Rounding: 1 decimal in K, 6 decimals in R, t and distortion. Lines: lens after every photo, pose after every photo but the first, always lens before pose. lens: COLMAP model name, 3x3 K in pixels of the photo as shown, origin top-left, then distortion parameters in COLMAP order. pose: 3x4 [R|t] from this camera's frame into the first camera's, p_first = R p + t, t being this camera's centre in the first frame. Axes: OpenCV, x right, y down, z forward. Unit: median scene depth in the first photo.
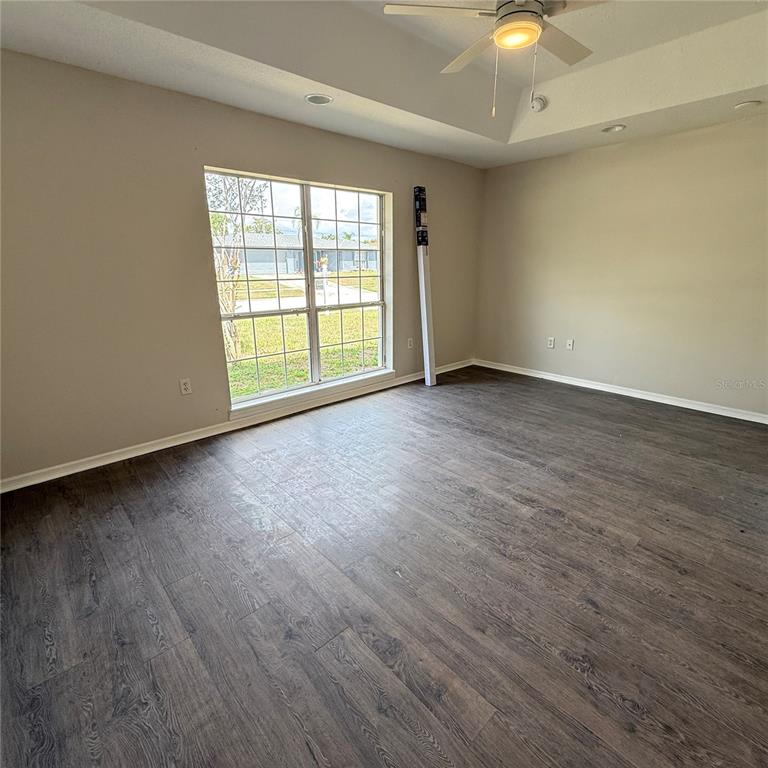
lens RADIAL K [[412.3, 0, 384.0], [0, 412.3, 384.0], [0, 0, 1]] dist [0.003546, -0.000122]
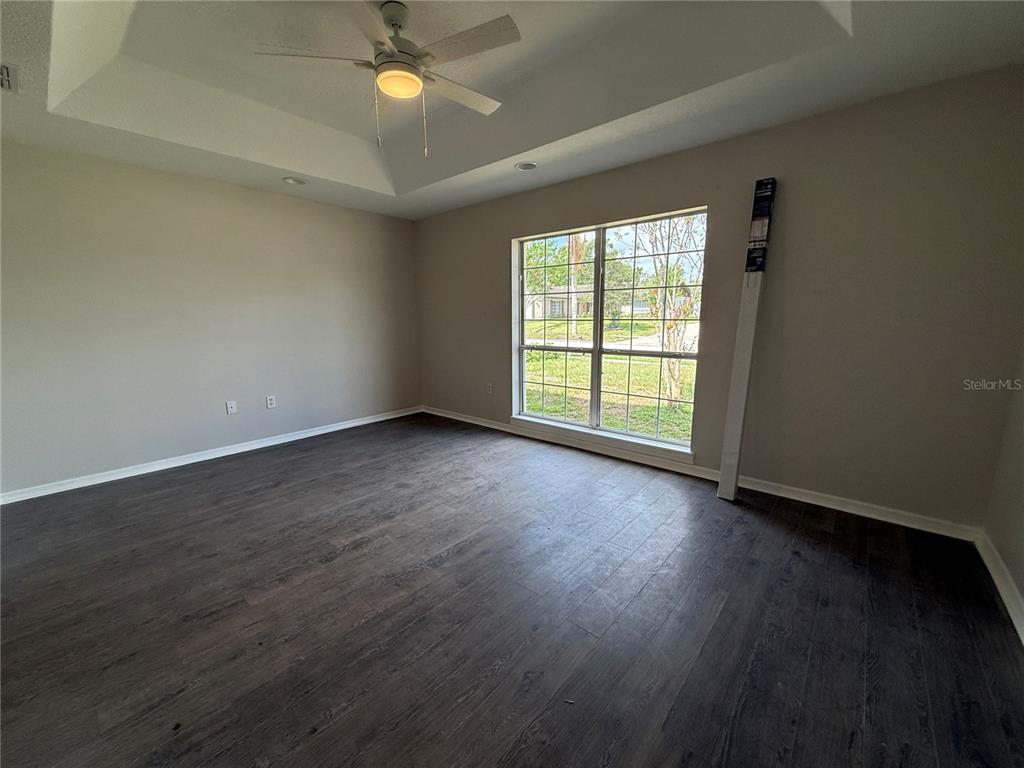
lens RADIAL K [[410.3, 0, 508.7], [0, 410.3, 384.8], [0, 0, 1]] dist [-0.012102, 0.005438]
pose [[0.108963, 0.171690, -0.979106, 1.038534], [-0.273184, 0.952218, 0.136573, -0.243392], [0.955771, 0.252594, 0.150660, 0.914250]]
